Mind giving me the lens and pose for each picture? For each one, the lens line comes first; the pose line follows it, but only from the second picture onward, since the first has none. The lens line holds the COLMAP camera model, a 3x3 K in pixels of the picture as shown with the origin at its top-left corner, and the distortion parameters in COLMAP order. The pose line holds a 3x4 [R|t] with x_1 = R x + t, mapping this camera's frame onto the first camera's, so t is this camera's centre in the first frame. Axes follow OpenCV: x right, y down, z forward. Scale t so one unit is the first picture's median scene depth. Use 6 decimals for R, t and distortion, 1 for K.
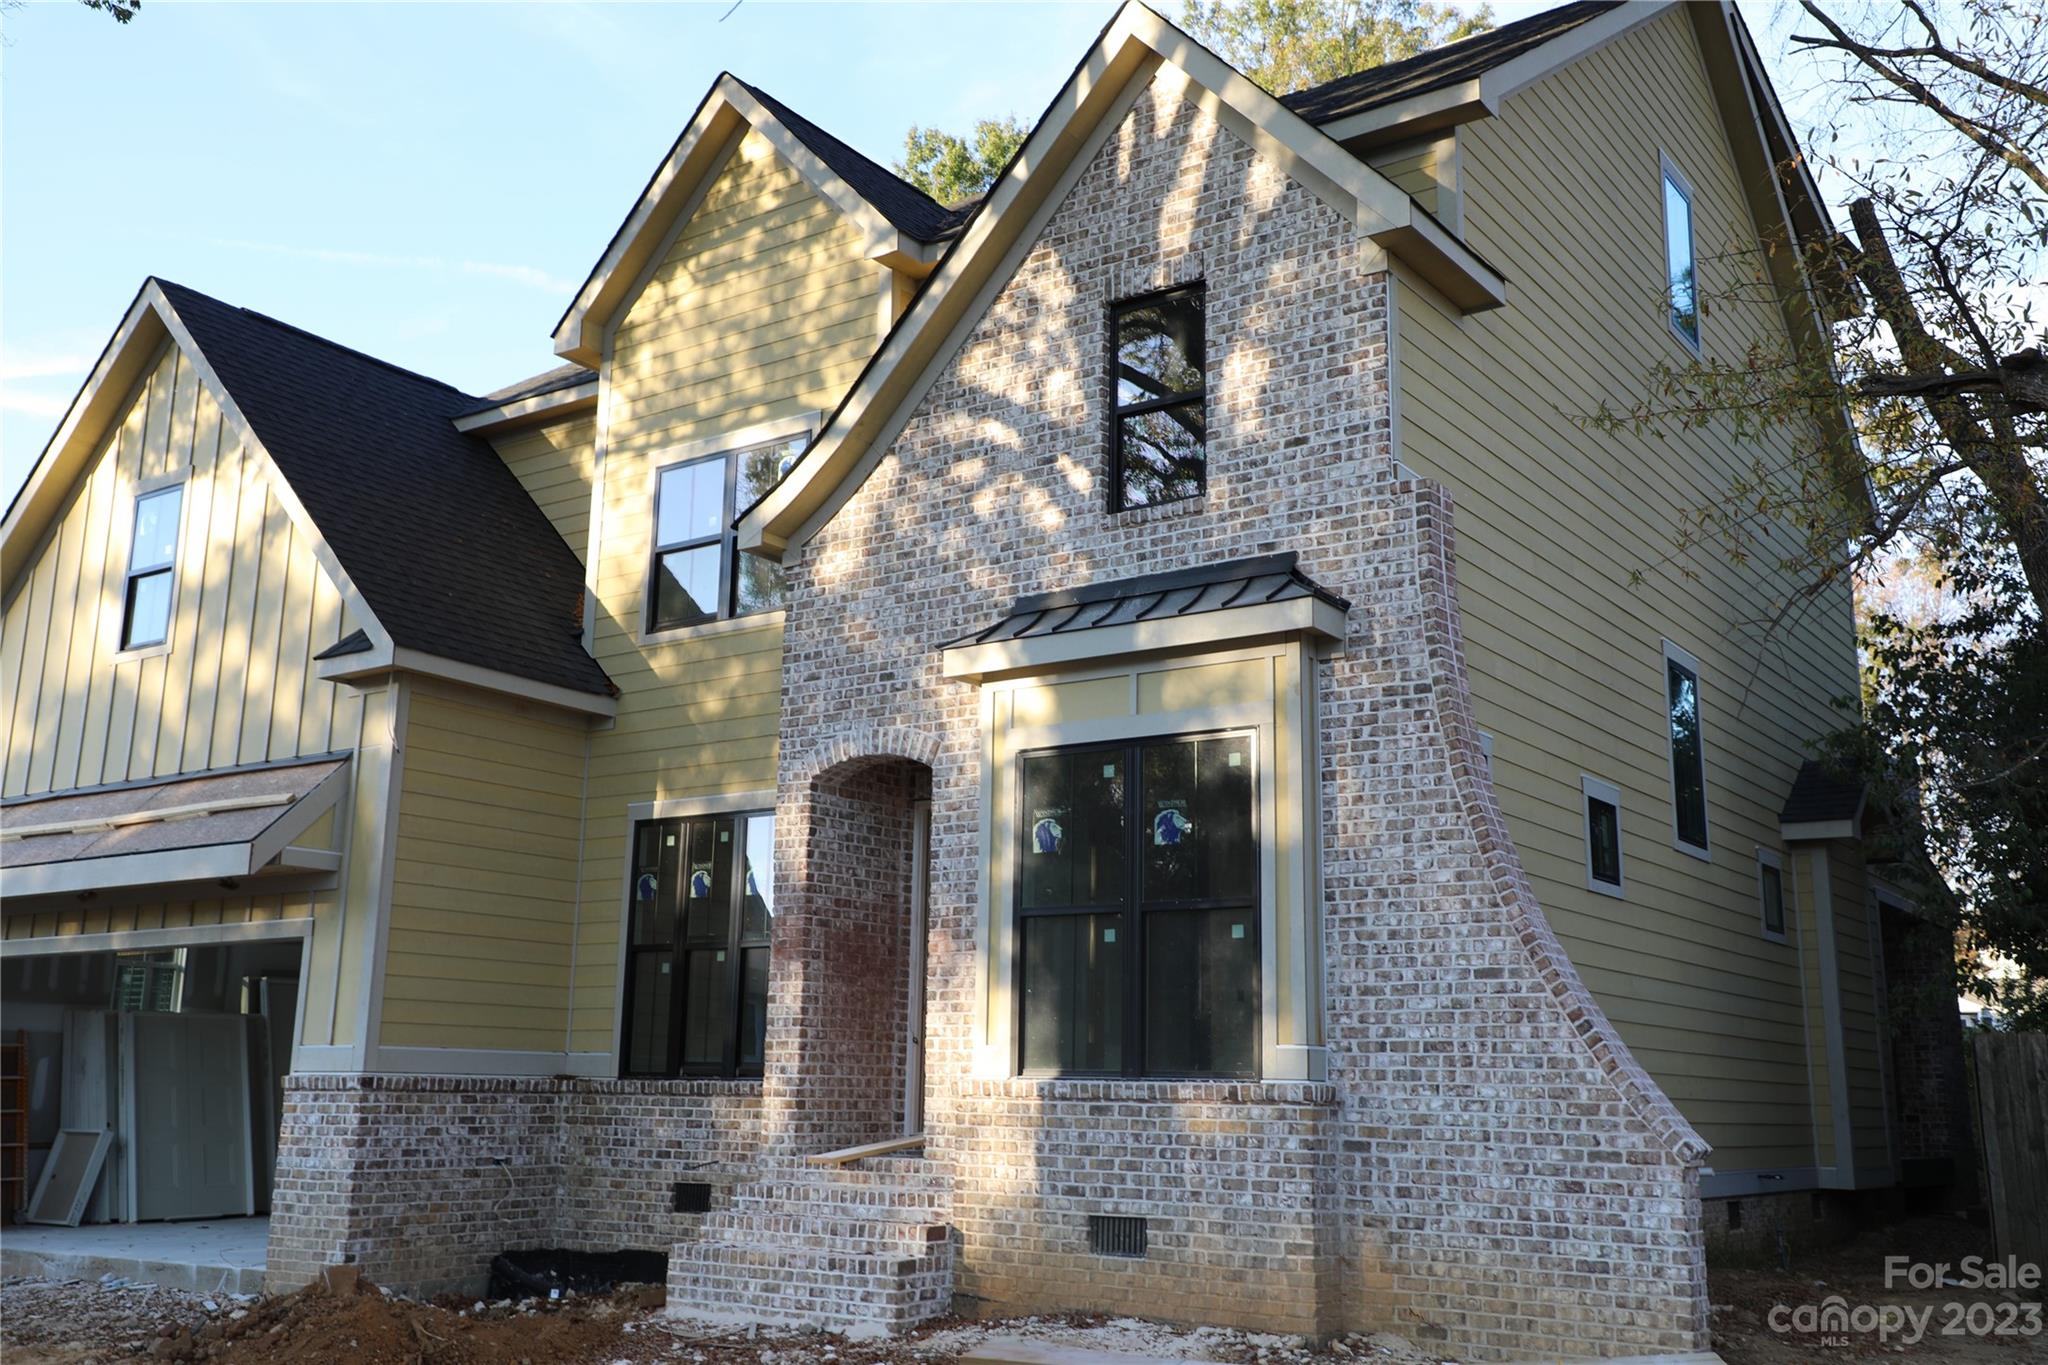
lens RADIAL K [[1933.9, 0, 1040.3], [0, 1933.9, 687.5], [0, 0, 1]] dist [0.039363, 0.000000]
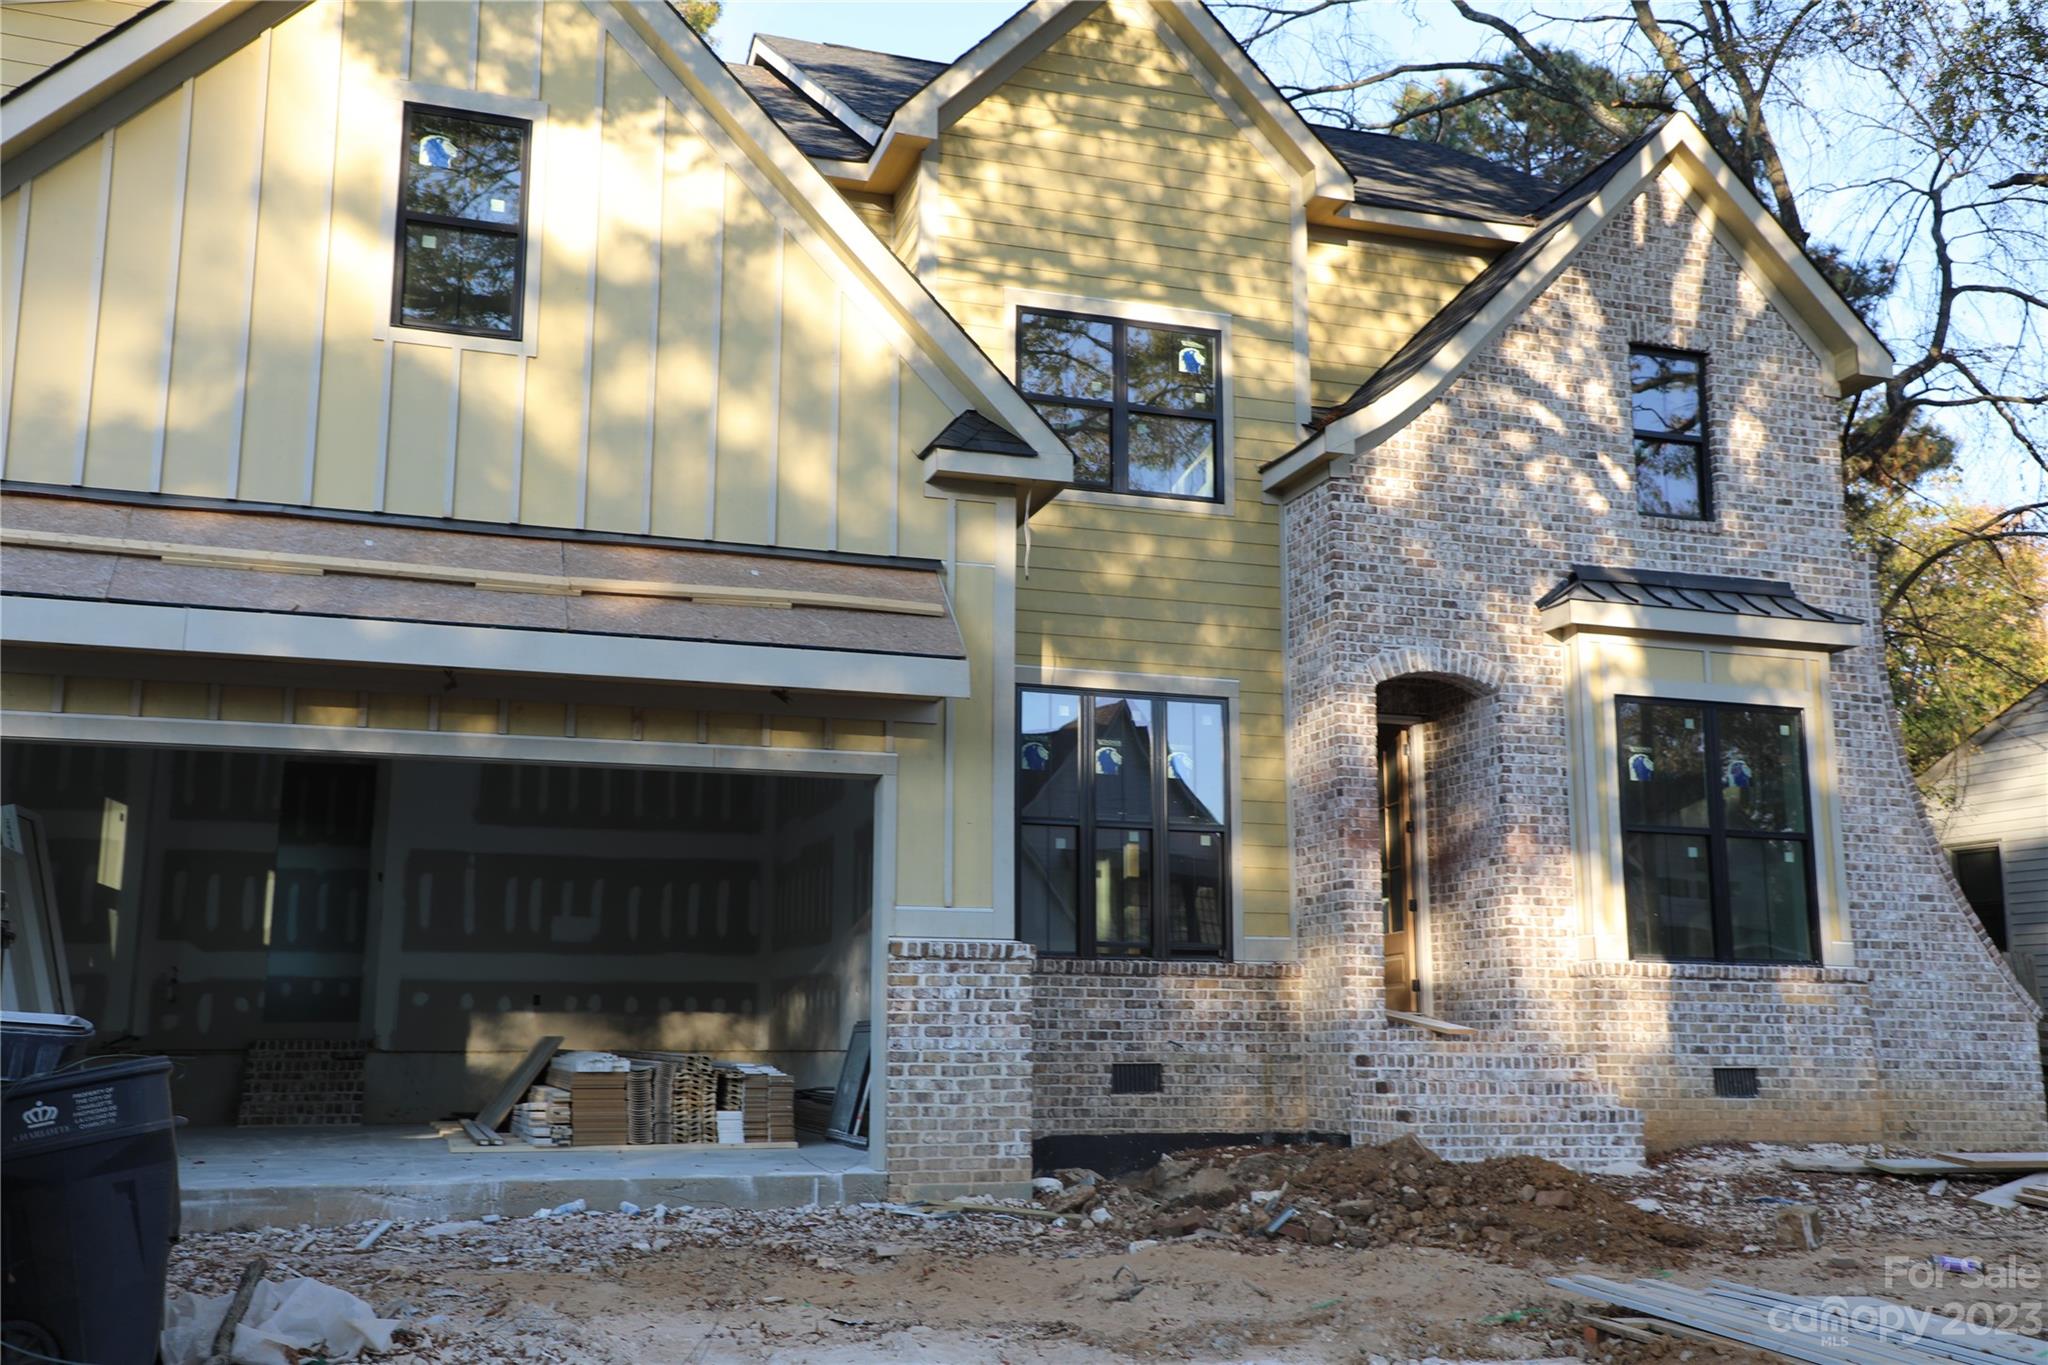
lens RADIAL K [[1933.9, 0, 1041.5], [0, 1933.9, 682.4], [0, 0, 1]] dist [0.039363, 0.000000]
pose [[0.595841, 0.136471, 0.791422, -1.149591], [-0.161491, 0.985687, -0.048387, 0.137368], [-0.786698, -0.098977, 0.609352, 0.524463]]
